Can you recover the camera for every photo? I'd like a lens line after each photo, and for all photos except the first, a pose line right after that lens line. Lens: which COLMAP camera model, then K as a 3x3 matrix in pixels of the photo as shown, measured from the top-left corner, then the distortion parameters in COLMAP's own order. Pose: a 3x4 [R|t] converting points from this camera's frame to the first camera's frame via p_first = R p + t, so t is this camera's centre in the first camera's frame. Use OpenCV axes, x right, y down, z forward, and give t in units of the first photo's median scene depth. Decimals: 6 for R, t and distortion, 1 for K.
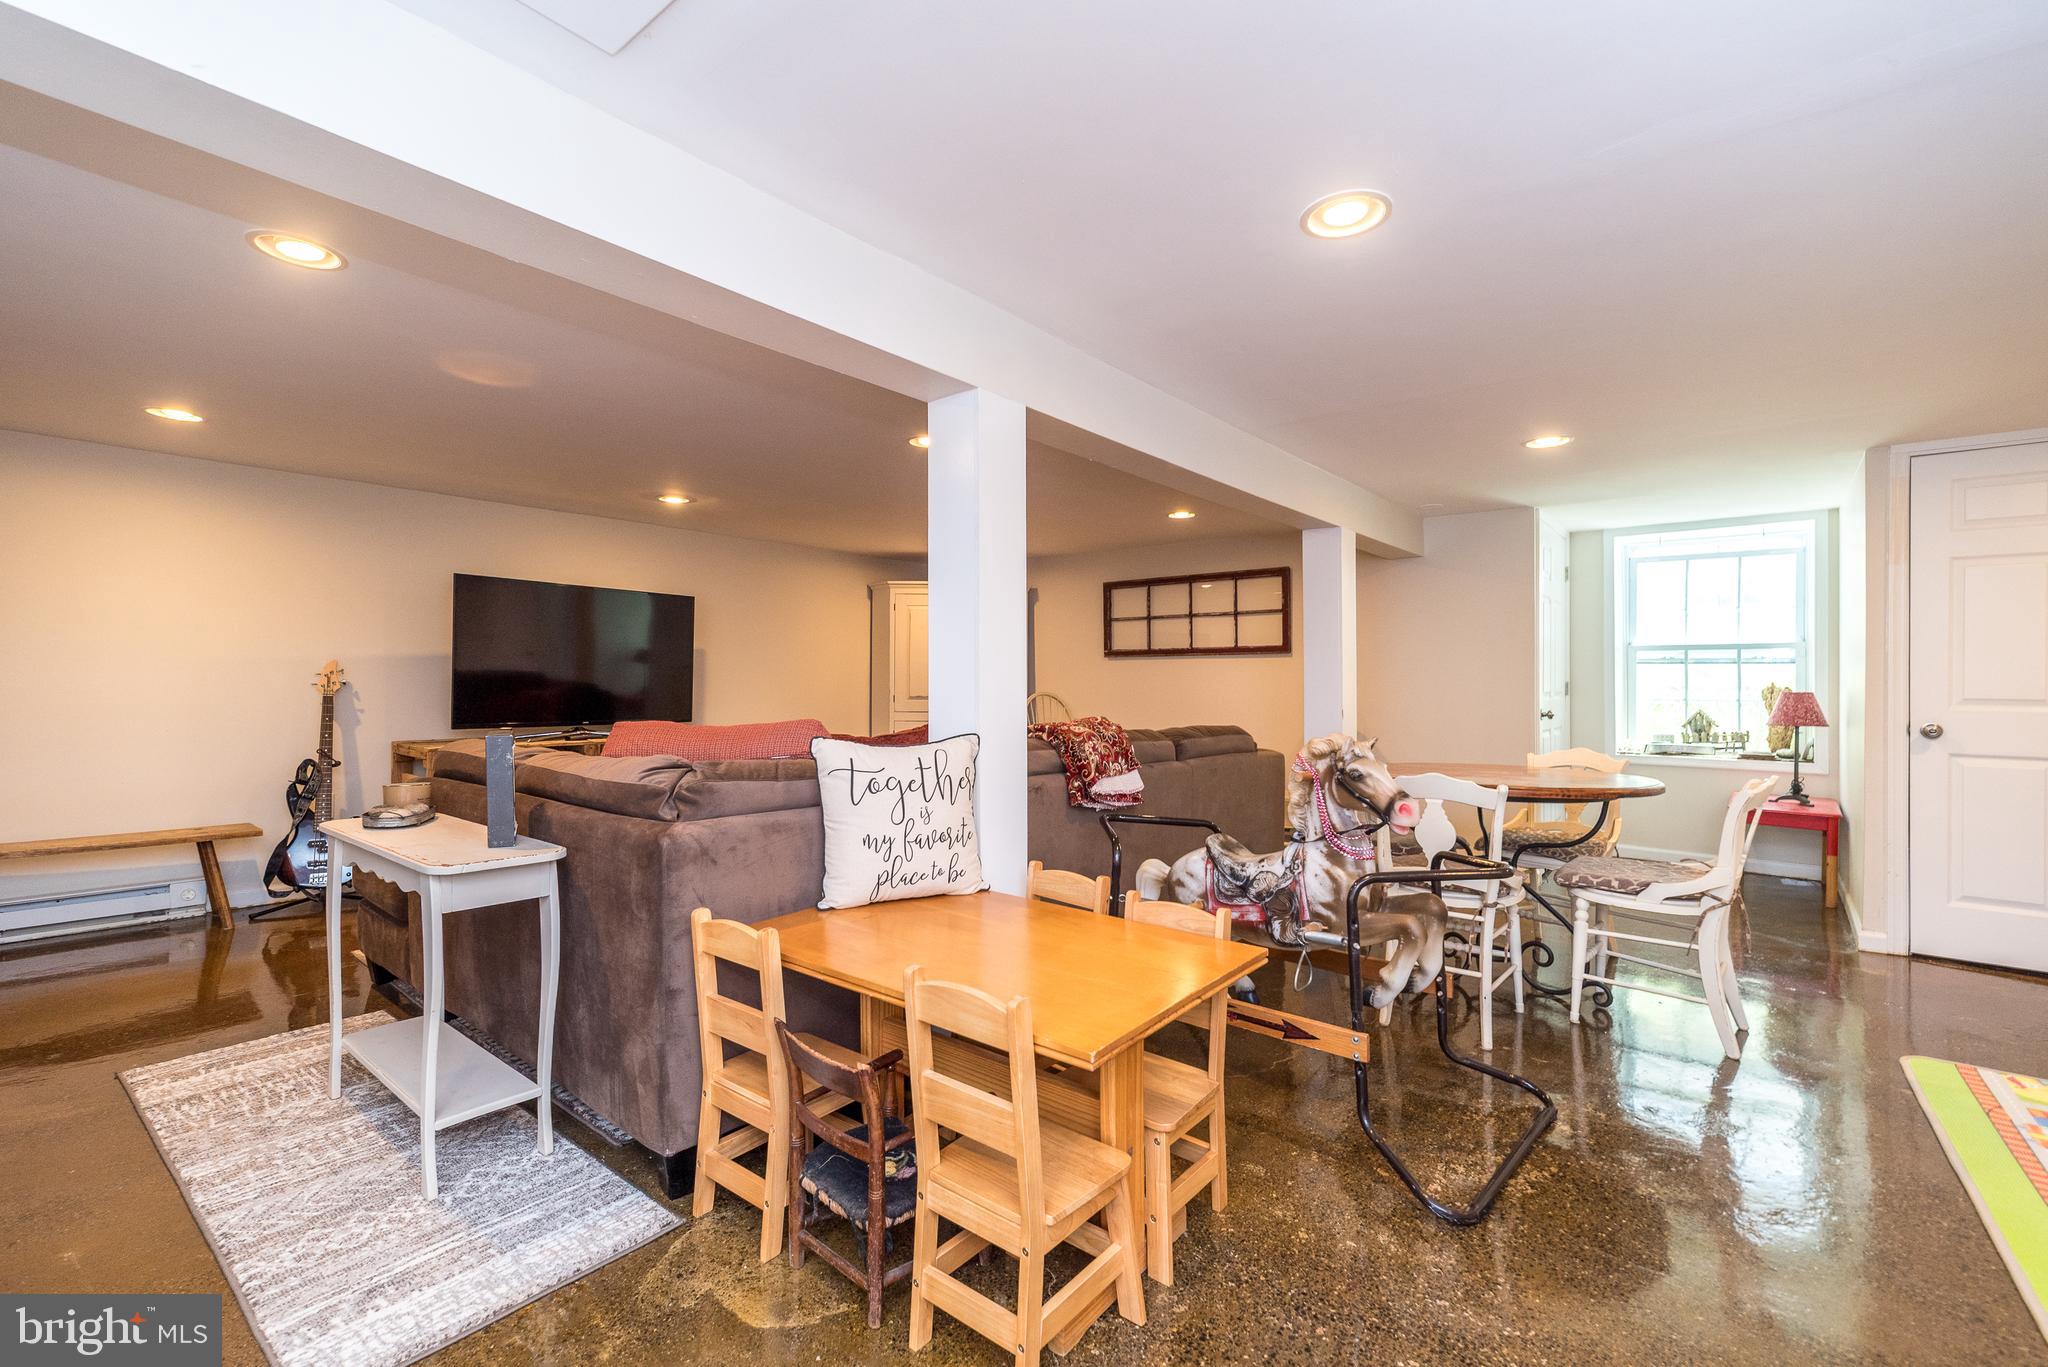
lens RADIAL K [[901.1, 0, 1040.4], [0, 901.1, 699.0], [0, 0, 1]] dist [0.009802, -0.000416]
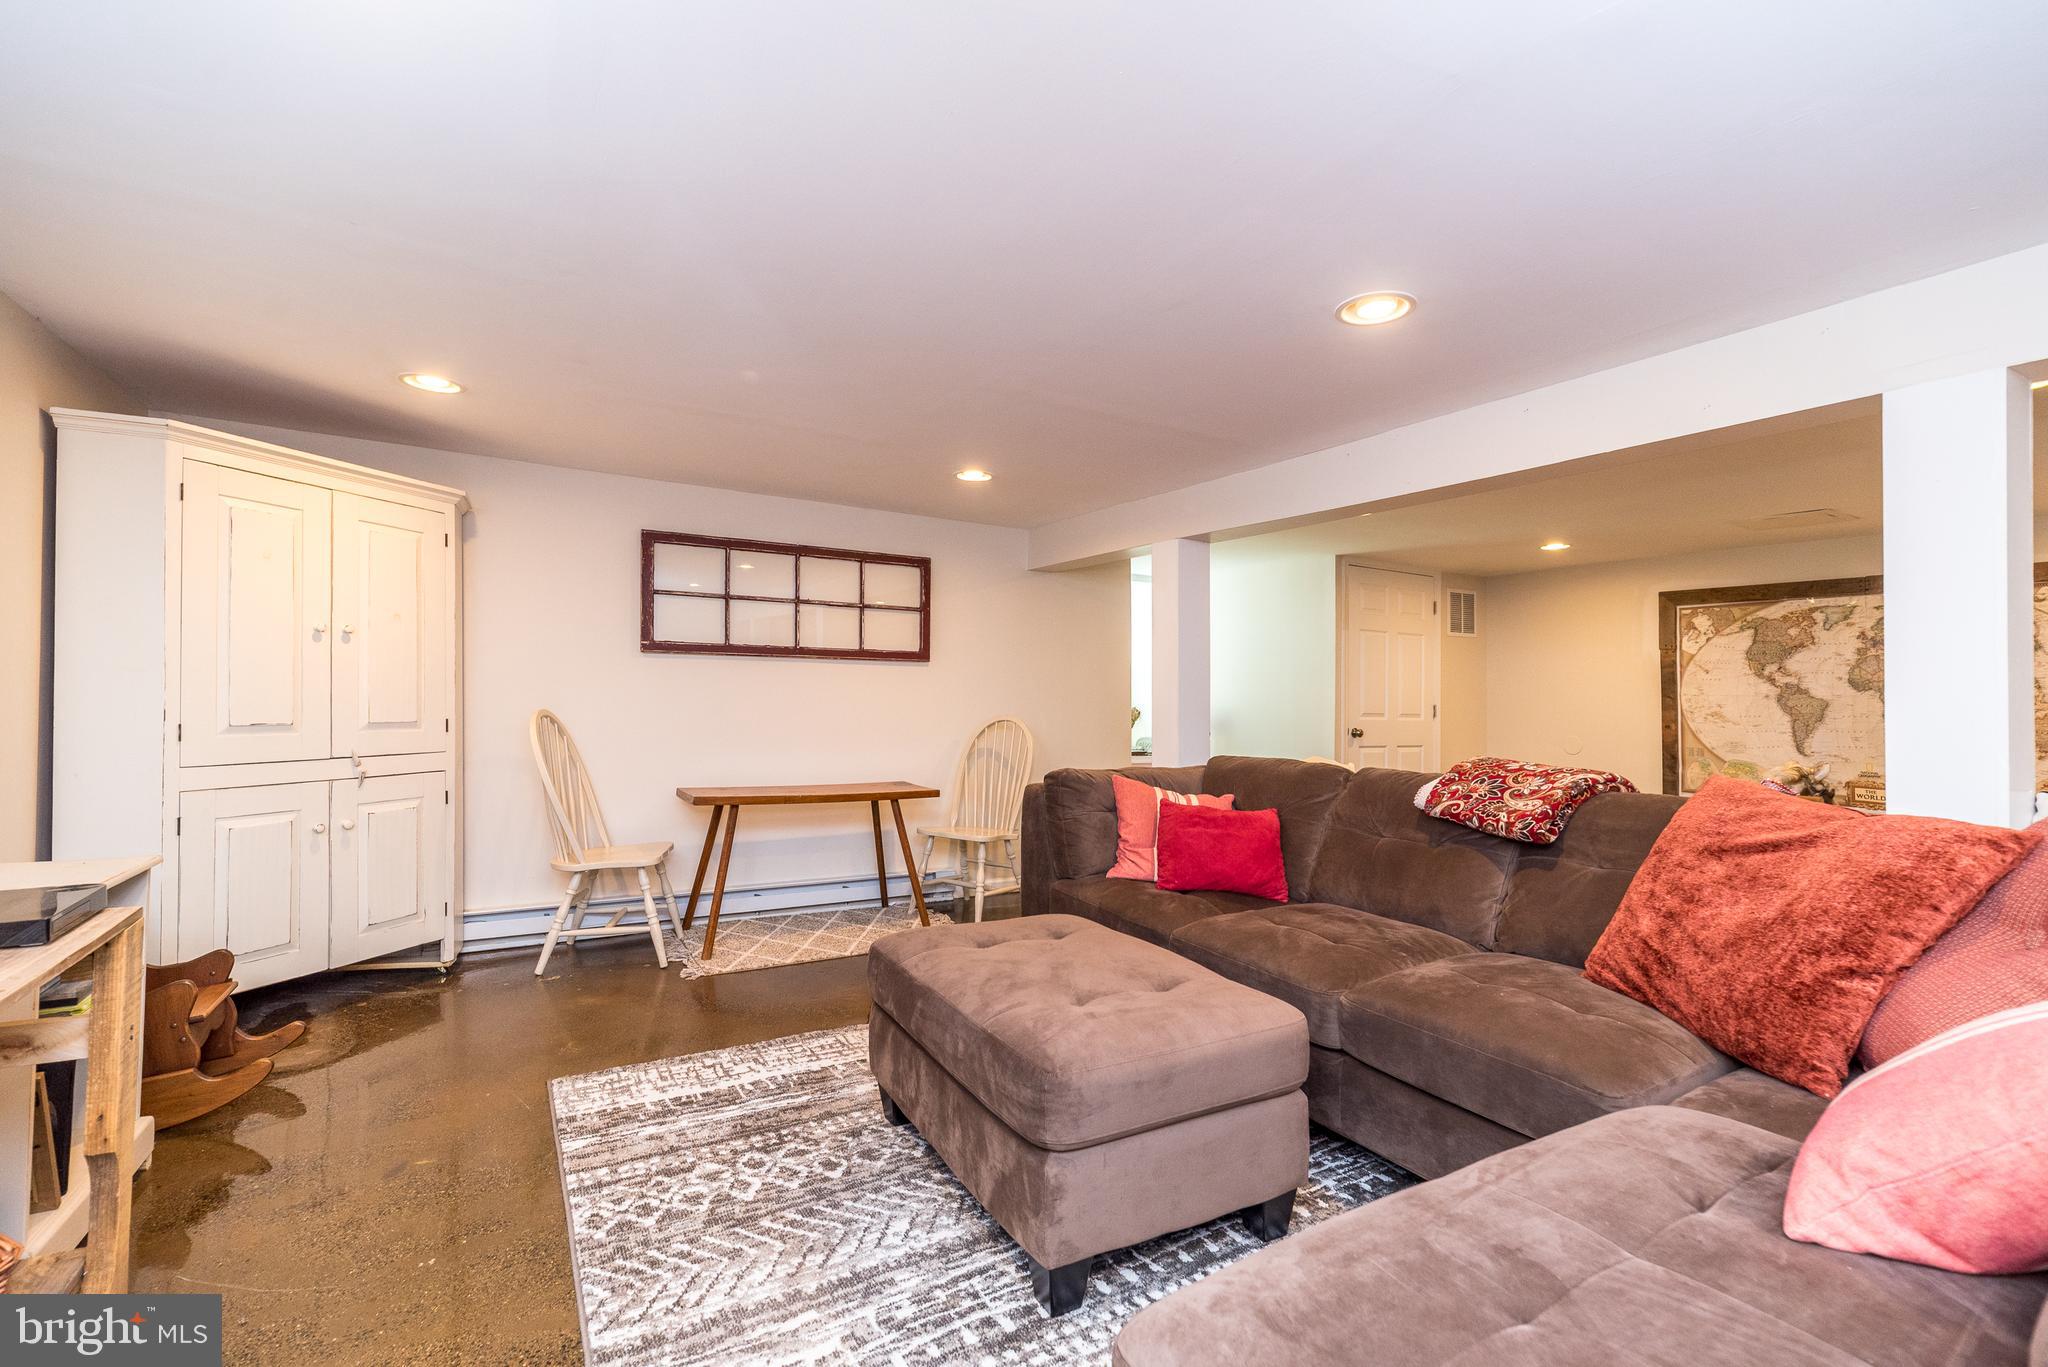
lens RADIAL K [[901.1, 0, 1025.1], [0, 901.1, 692.1], [0, 0, 1]] dist [0.009802, -0.000416]
pose [[0.344383, 0.006384, 0.938807, -0.503271], [-0.001244, 0.999979, -0.006344, -0.018105], [-0.938828, 0.001017, 0.344384, 0.659197]]
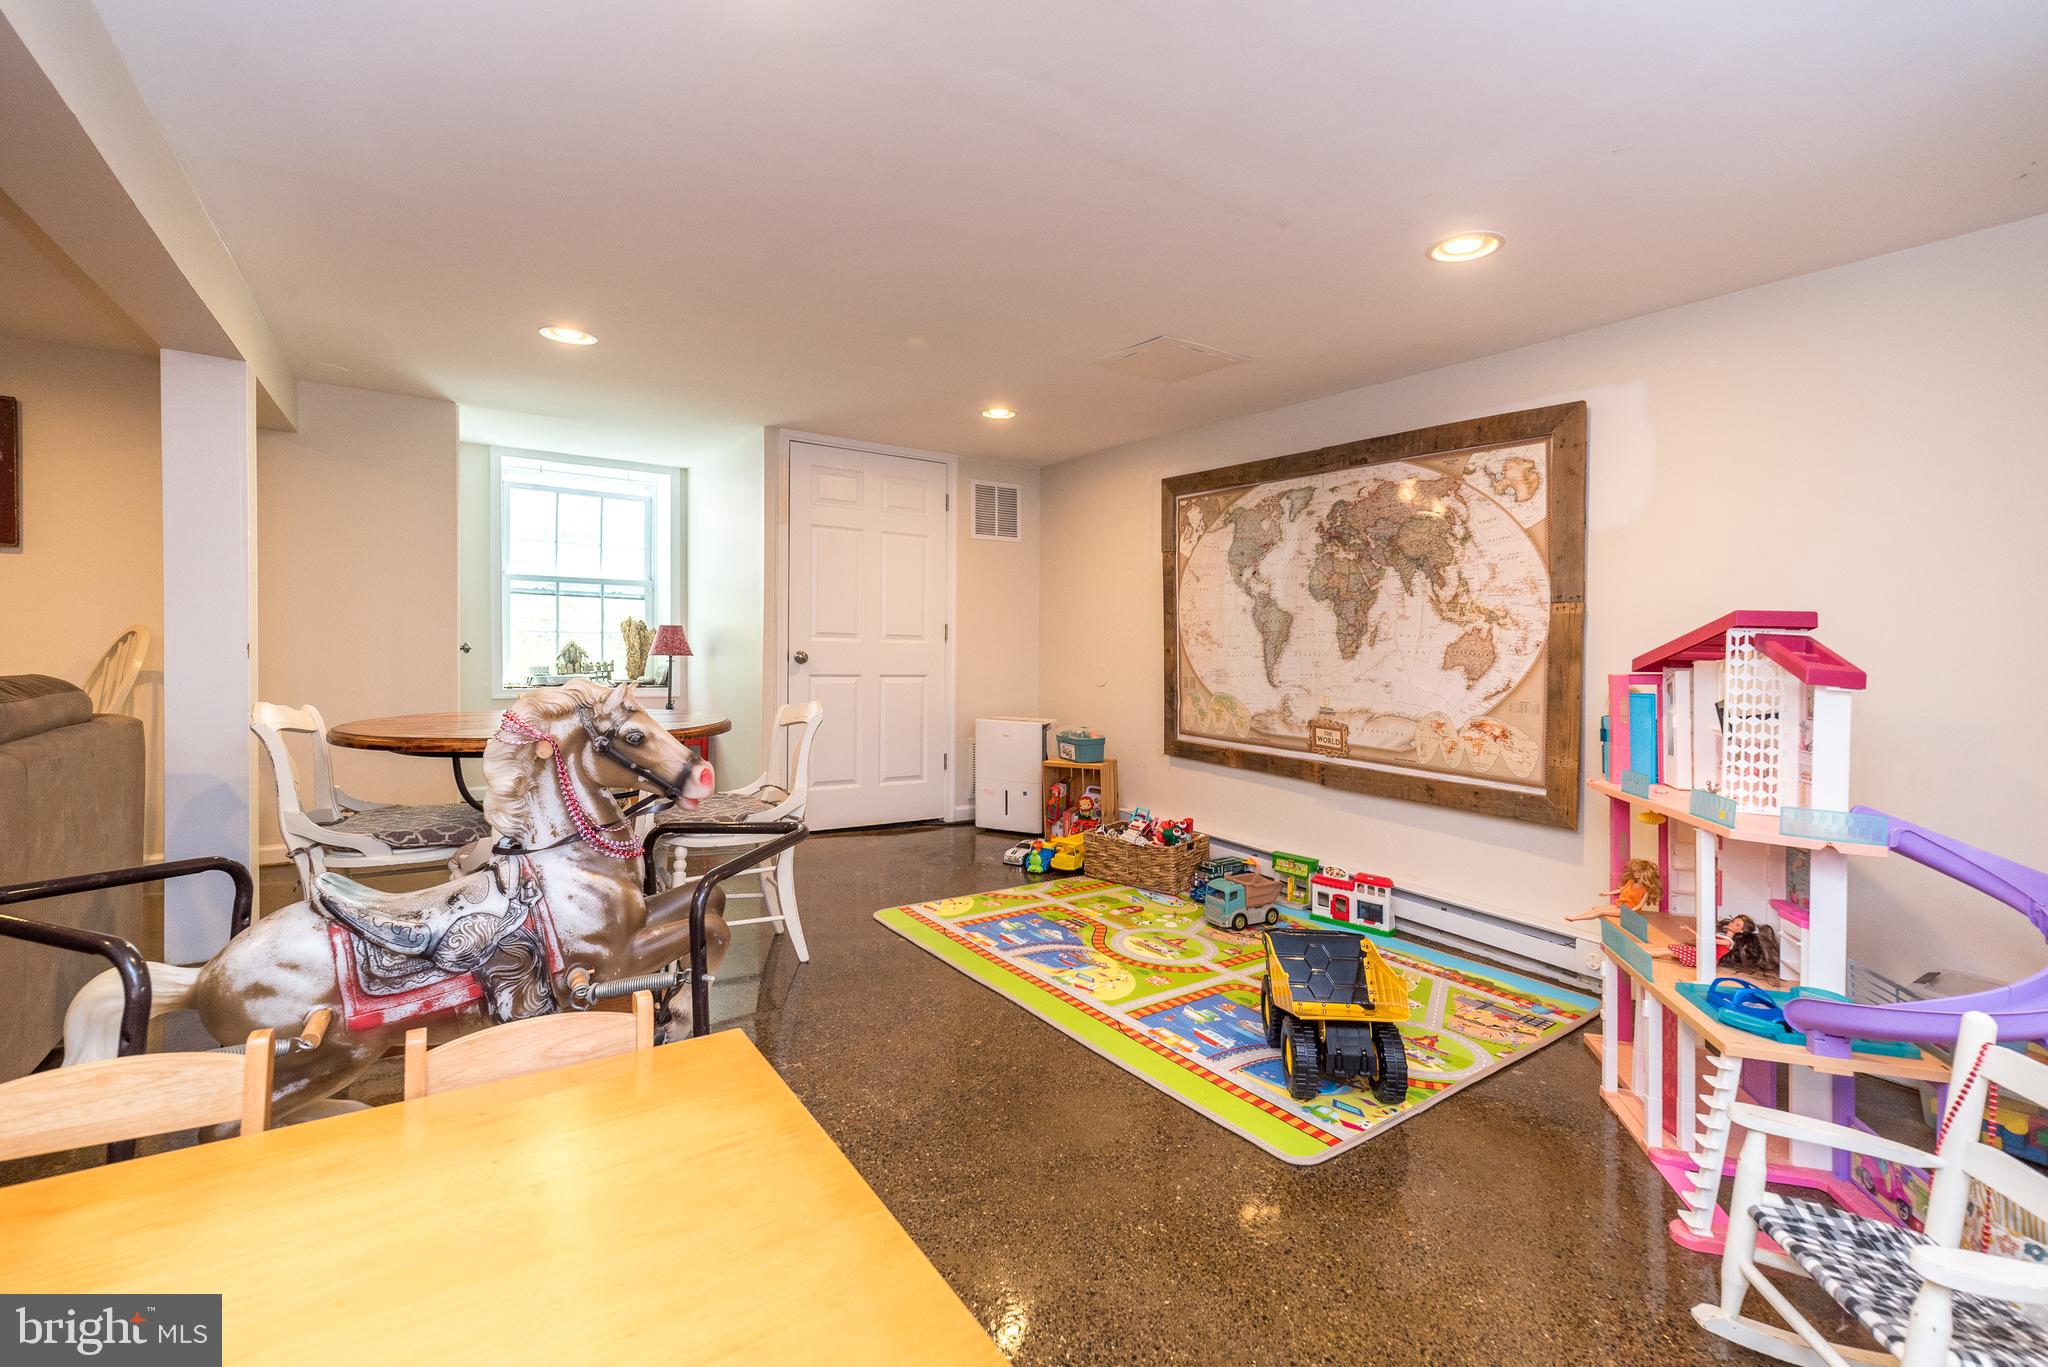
lens RADIAL K [[901.1, 0, 1027.3], [0, 901.1, 648.0], [0, 0, 1]] dist [0.009802, -0.000416]
pose [[0.294848, -0.011276, 0.955478, -0.095015], [-0.007519, 0.999872, 0.014120, 0.001183], [-0.955515, -0.011348, 0.294726, 0.210715]]
